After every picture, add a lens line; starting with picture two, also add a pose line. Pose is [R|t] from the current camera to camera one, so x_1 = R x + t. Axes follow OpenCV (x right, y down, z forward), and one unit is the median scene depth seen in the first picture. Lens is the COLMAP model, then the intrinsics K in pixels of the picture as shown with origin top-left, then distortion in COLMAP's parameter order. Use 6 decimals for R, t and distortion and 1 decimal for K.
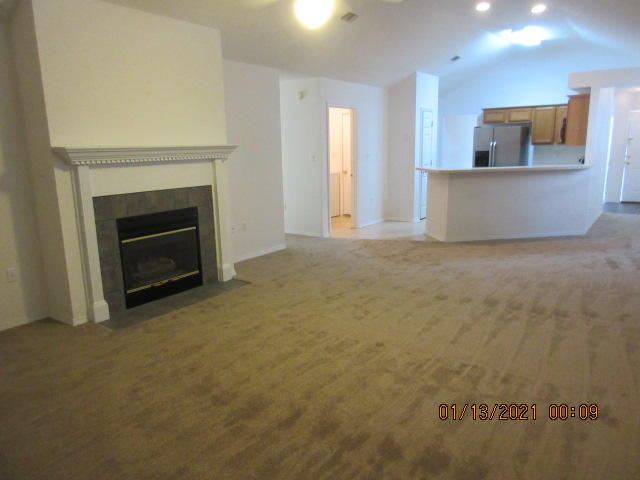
lens RADIAL K [[478.1, 0, 320.0], [0, 478.1, 240.0], [0, 0, 1]] dist [0.004538, 0.004098]
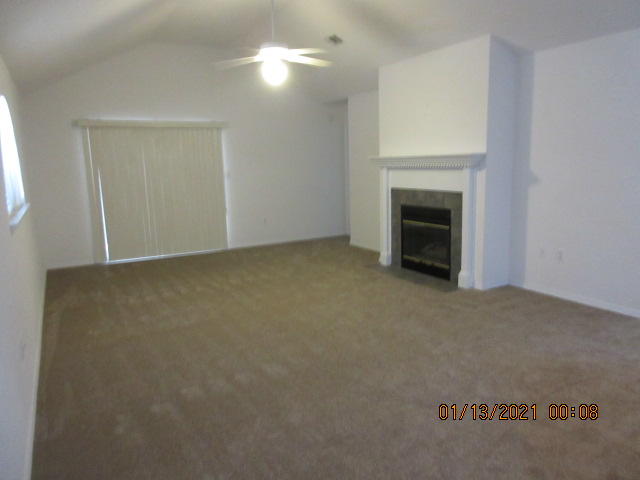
lens RADIAL K [[478.1, 0, 320.0], [0, 478.1, 240.0], [0, 0, 1]] dist [0.004538, 0.004098]
pose [[-0.438960, 0.172422, -0.881808, 0.921492], [-0.143137, 0.955462, 0.258077, -0.260569], [0.887032, 0.239505, -0.394729, 1.260557]]
